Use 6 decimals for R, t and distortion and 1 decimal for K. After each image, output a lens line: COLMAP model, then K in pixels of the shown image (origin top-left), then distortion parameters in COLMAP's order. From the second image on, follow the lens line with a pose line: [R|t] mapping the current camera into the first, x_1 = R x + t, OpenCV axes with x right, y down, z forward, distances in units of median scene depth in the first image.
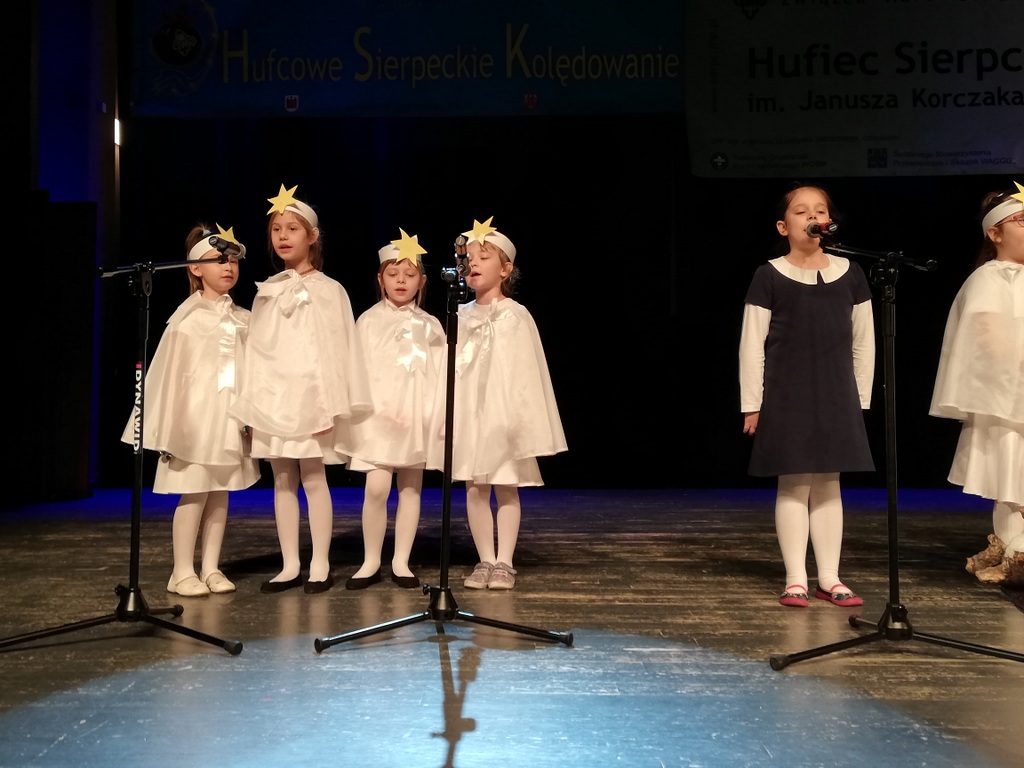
lens RADIAL K [[1018.7, 0, 520.6], [0, 1018.7, 403.0], [0, 0, 1]] dist [0.022791, 0.000000]
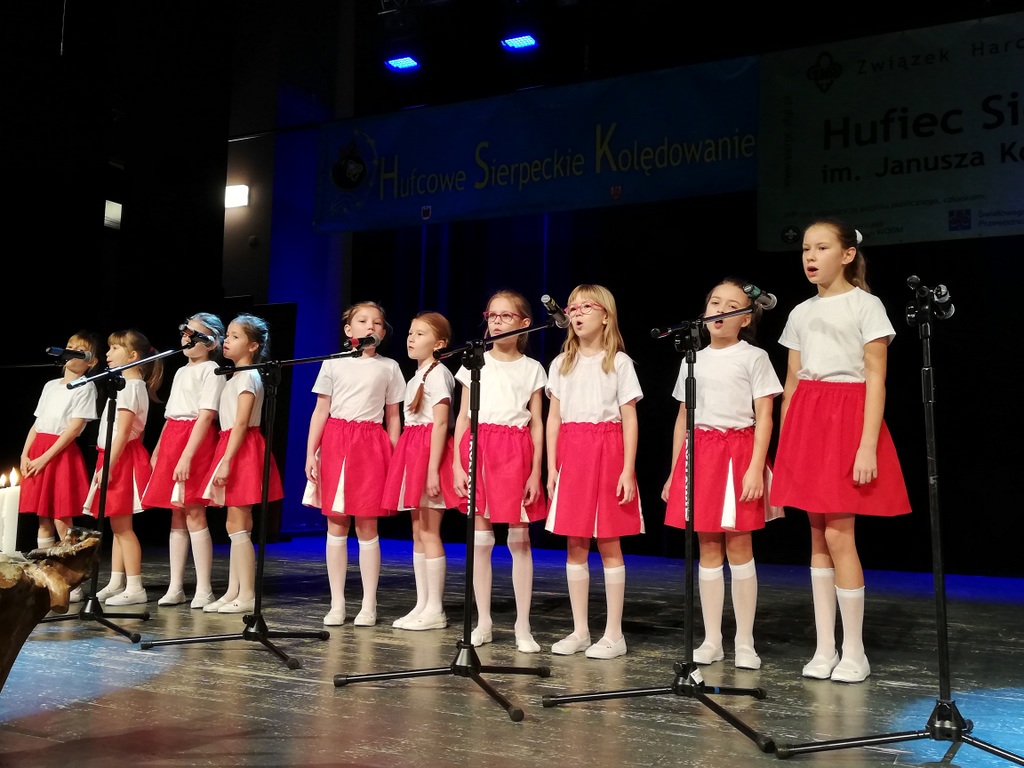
lens RADIAL K [[1018.7, 0, 509.5], [0, 1018.7, 383.6], [0, 0, 1]] dist [0.022791, 0.000000]
pose [[0.911503, -0.013113, -0.411084, 0.350897], [-0.023084, 0.996285, -0.082964, -0.004430], [0.410645, 0.085111, 0.907814, -0.001307]]
